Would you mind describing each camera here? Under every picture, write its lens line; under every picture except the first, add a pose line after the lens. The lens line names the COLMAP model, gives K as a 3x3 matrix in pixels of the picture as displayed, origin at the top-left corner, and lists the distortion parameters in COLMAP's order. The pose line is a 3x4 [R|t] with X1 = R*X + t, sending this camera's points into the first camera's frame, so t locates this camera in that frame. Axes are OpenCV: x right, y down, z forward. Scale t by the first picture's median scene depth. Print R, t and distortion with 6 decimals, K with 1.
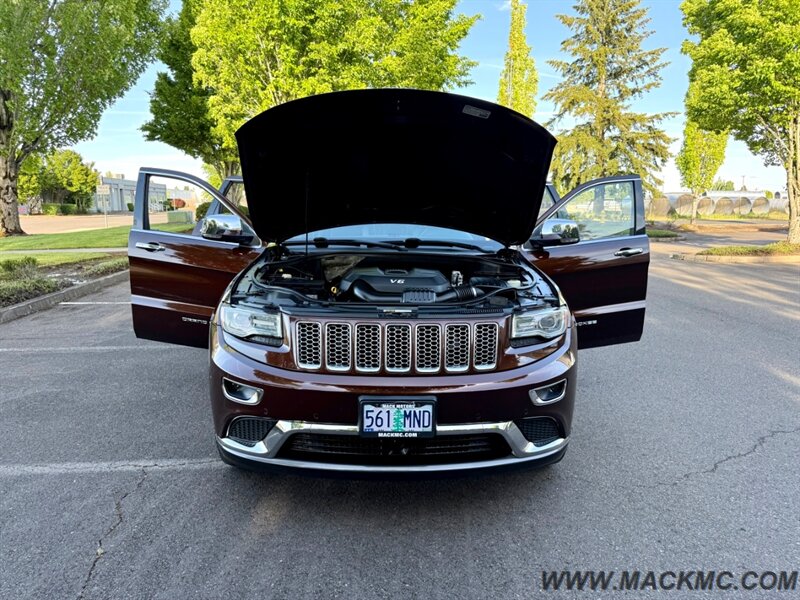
lens RADIAL K [[579.8, 0, 400.0], [0, 579.8, 300.0], [0, 0, 1]] dist [-0.001631, -0.003840]
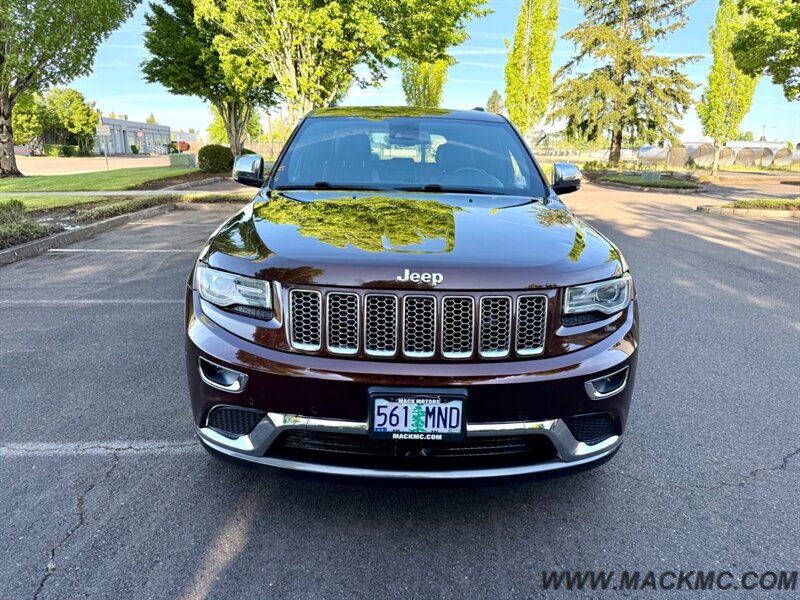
lens RADIAL K [[579.8, 0, 400.0], [0, 579.8, 300.0], [0, 0, 1]] dist [-0.001631, -0.003840]
pose [[0.999808, 0.016659, -0.010365, -0.016422], [-0.015675, 0.995935, 0.088696, -0.015820], [0.011800, -0.088517, 0.996005, 0.168670]]
